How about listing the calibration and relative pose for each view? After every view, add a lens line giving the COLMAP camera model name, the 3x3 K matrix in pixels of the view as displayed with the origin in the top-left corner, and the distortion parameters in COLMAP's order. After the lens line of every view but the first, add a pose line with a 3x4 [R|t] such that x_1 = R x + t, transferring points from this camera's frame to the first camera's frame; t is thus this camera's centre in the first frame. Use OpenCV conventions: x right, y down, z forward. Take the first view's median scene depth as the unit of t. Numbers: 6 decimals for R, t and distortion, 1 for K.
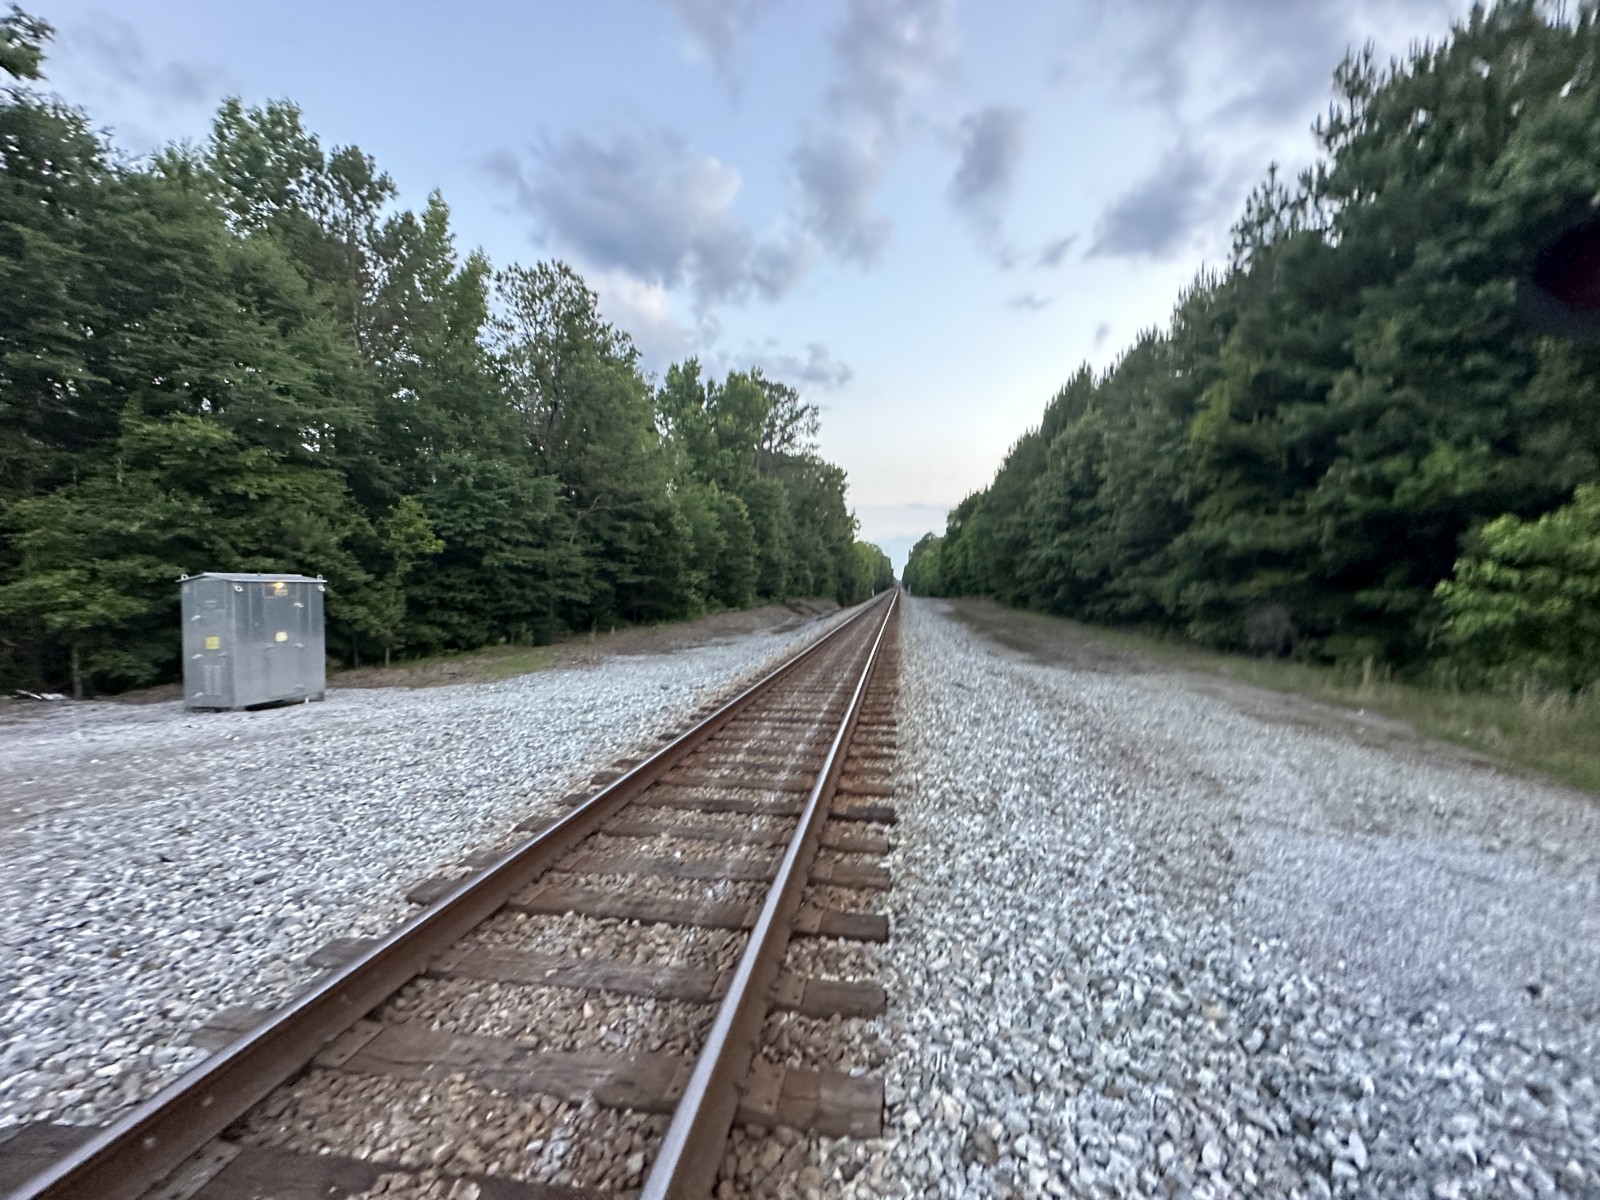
lens RADIAL K [[642.4, 0, 795.6], [0, 642.4, 603.6], [0, 0, 1]] dist [-0.004923, 0.001026]
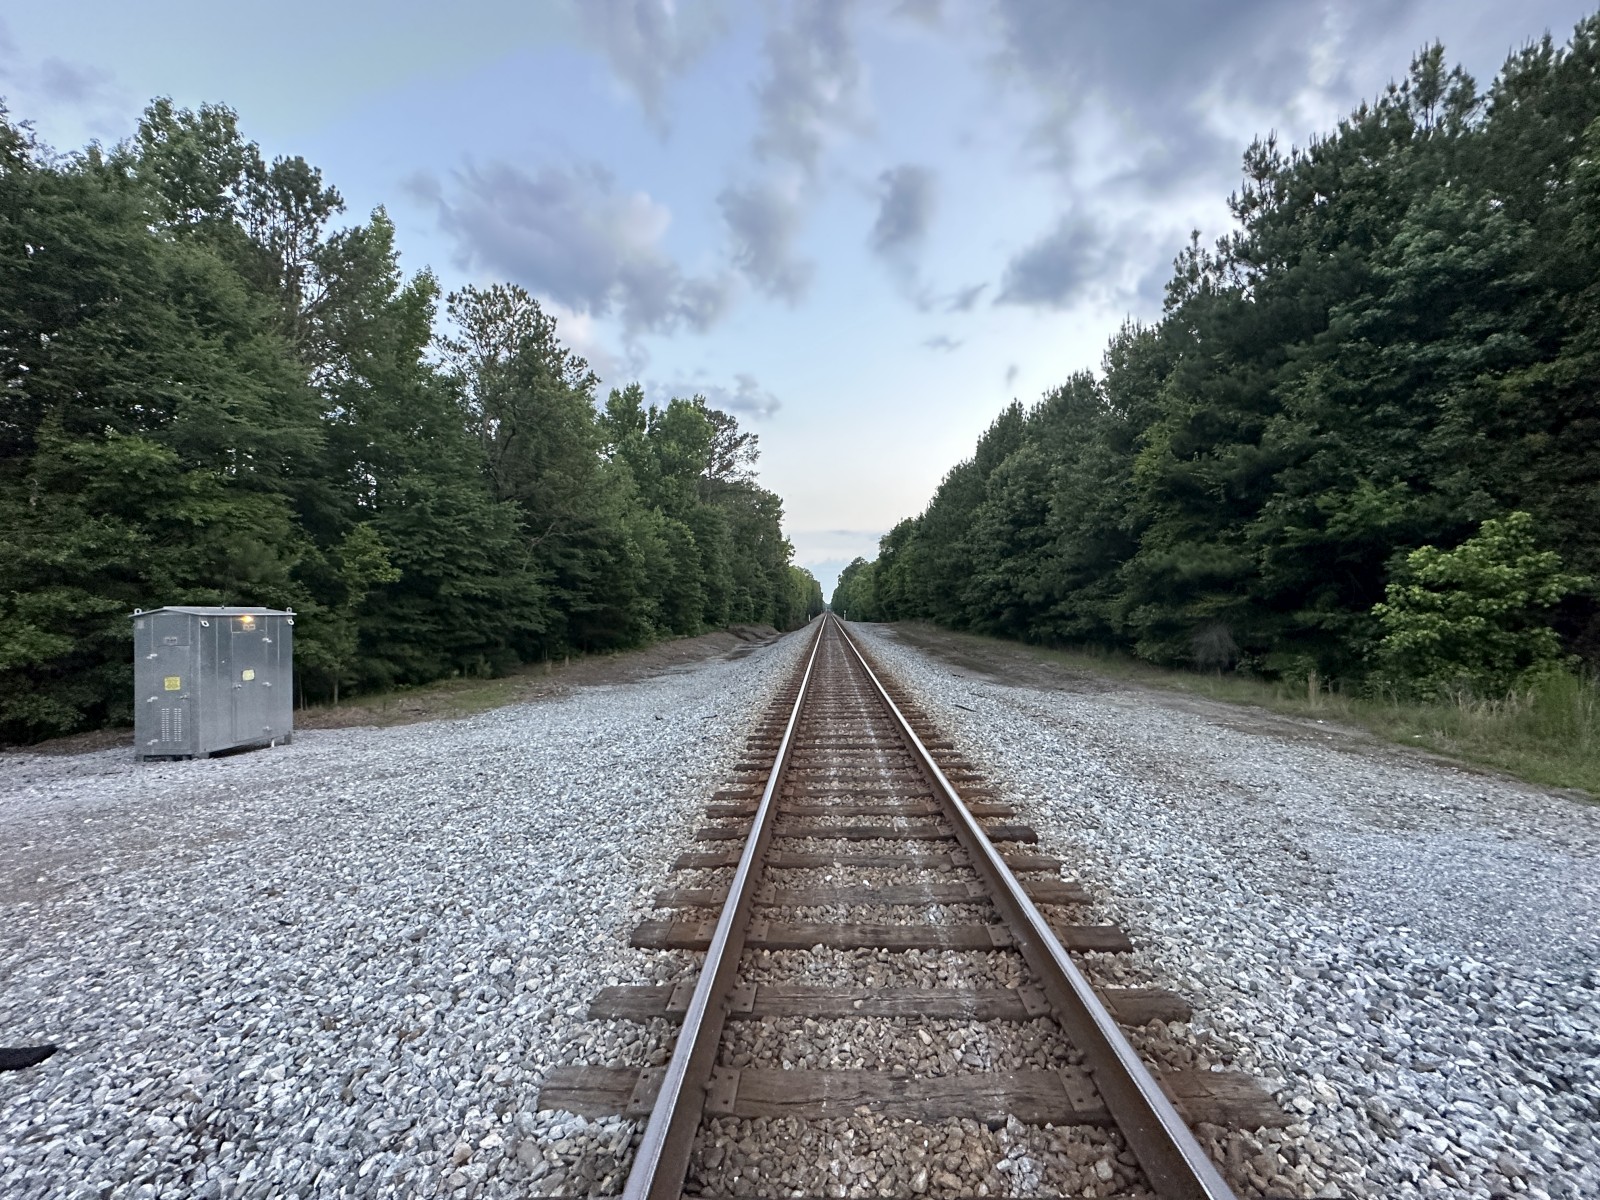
lens RADIAL K [[642.4, 0, 795.9], [0, 642.4, 601.3], [0, 0, 1]] dist [-0.004923, 0.001026]
pose [[0.993502, -0.009495, 0.113422, -0.094062], [0.014388, 0.998997, -0.042404, -0.002707], [-0.112906, 0.043760, 0.992642, -0.003252]]
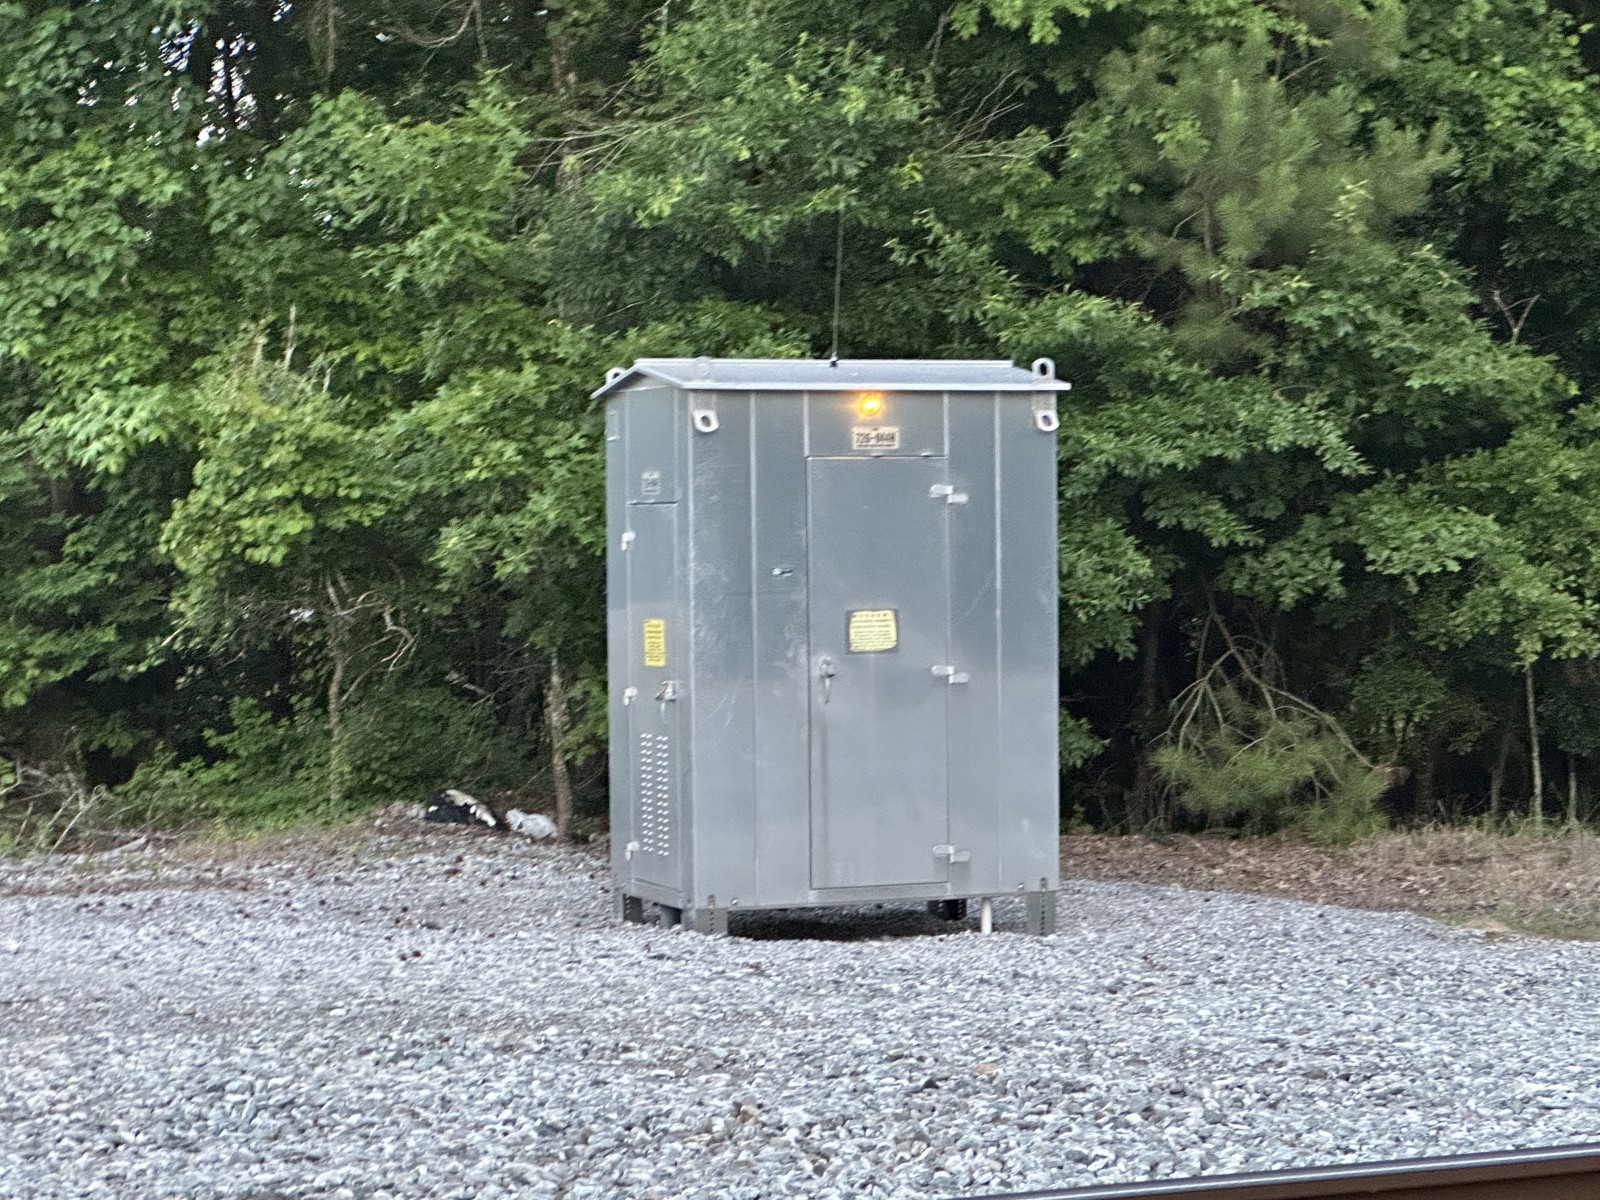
lens RADIAL K [[3680.7, 0, 798.3], [0, 3680.7, 597.4], [0, 0, 1]] dist [0.116351, 0.000000]
pose [[0.531741, 0.025818, -0.846513, 0.223485], [-0.012974, 0.999666, 0.022340, 0.008100], [0.846808, -0.000896, 0.531899, 0.205265]]
